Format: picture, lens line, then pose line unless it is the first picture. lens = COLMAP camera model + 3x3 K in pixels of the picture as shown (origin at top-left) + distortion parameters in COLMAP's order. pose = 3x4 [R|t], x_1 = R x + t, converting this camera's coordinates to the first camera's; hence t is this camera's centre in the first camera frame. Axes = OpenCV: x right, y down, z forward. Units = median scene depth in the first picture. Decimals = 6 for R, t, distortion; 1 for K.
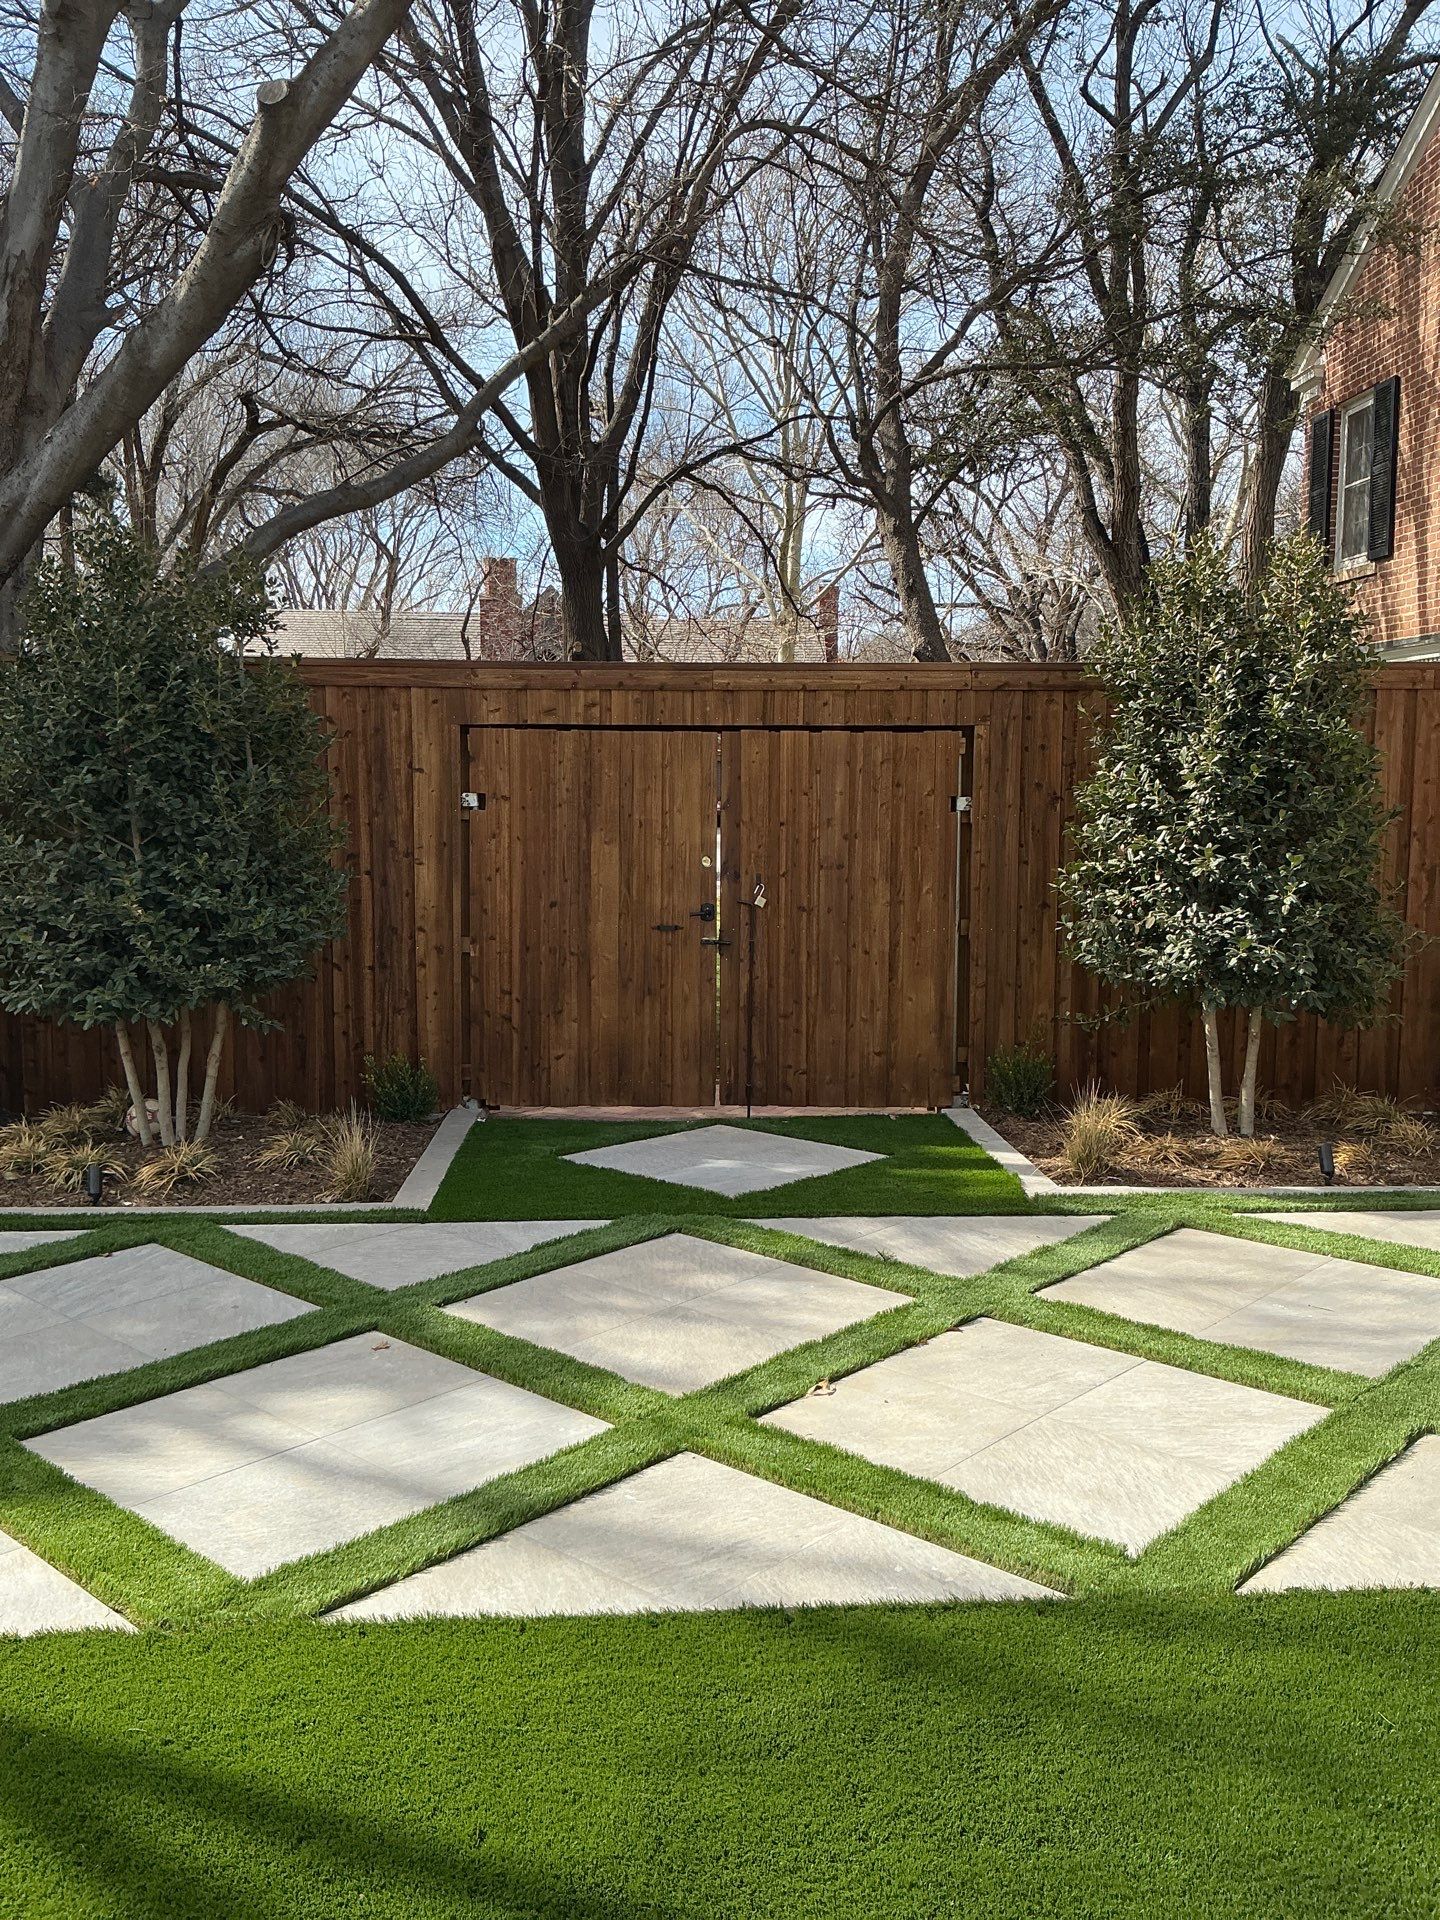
lens RADIAL K [[1604.2, 0, 726.4], [0, 1604.2, 953.1], [0, 0, 1]] dist [0.143646, -0.325226]
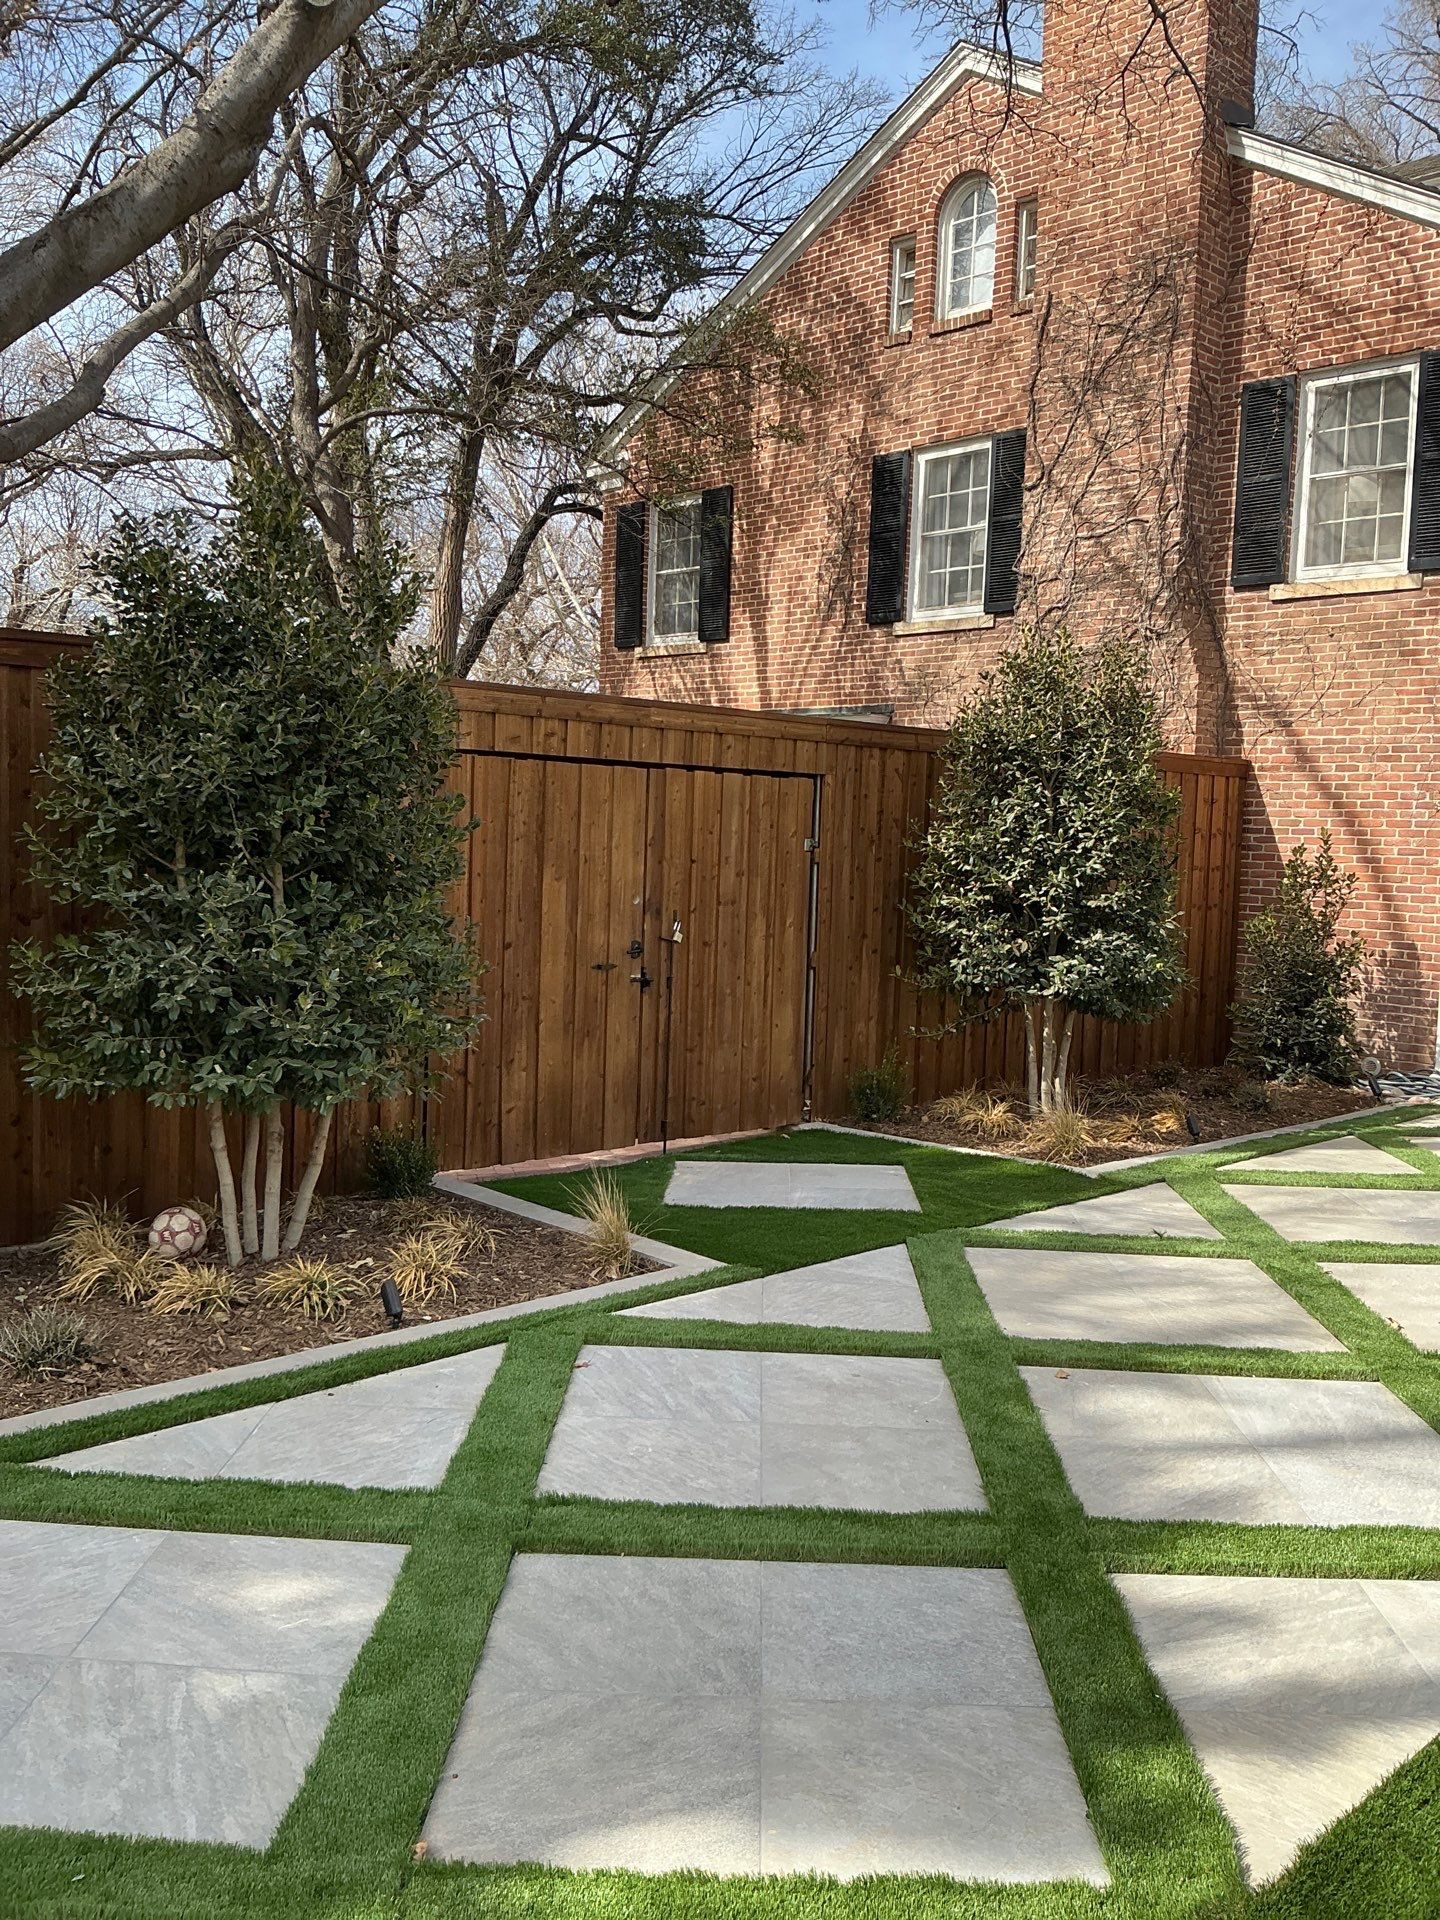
lens RADIAL K [[1604.2, 0, 726.4], [0, 1604.2, 953.1], [0, 0, 1]] dist [0.143646, -0.325226]
pose [[0.738273, -0.030364, 0.673819, -0.639239], [0.046106, 0.998921, -0.005501, -0.015197], [-0.672925, 0.035128, 0.738876, 0.230409]]
